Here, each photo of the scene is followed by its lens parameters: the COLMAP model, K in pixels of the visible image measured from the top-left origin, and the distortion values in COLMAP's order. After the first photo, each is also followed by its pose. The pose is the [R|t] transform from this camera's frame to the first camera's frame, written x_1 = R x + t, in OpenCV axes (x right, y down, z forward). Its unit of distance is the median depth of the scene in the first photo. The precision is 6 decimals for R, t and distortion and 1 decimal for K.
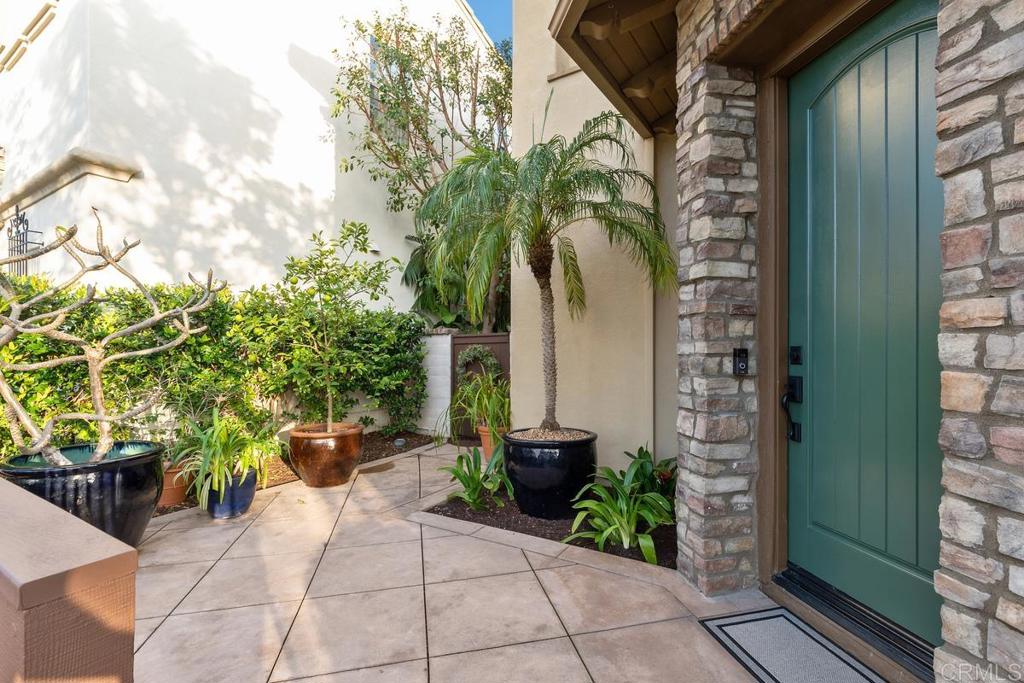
lens RADIAL K [[476.4, 0, 513.0], [0, 476.4, 347.5], [0, 0, 1]] dist [-0.000395, 0.000321]
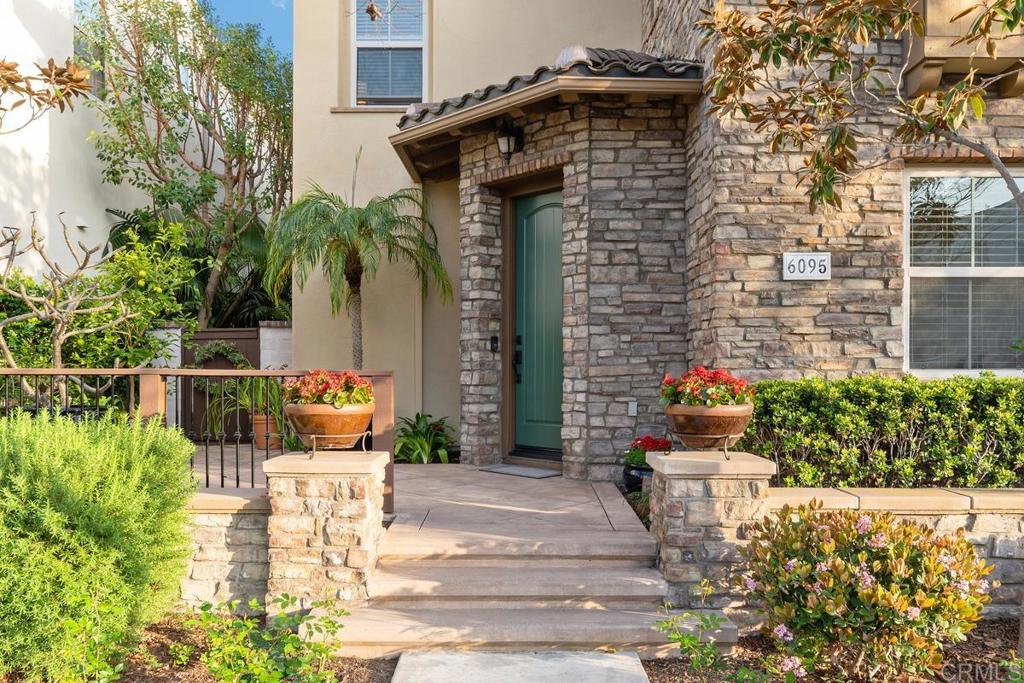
lens RADIAL K [[796.9, 0, 512.0], [0, 796.9, 341.5], [0, 0, 1]] dist [0.001621, -0.000913]
pose [[0.844626, 0.019028, 0.535018, -1.161437], [-0.002182, 0.999482, -0.032102, 0.123608], [-0.535352, 0.025947, 0.844230, -1.720910]]
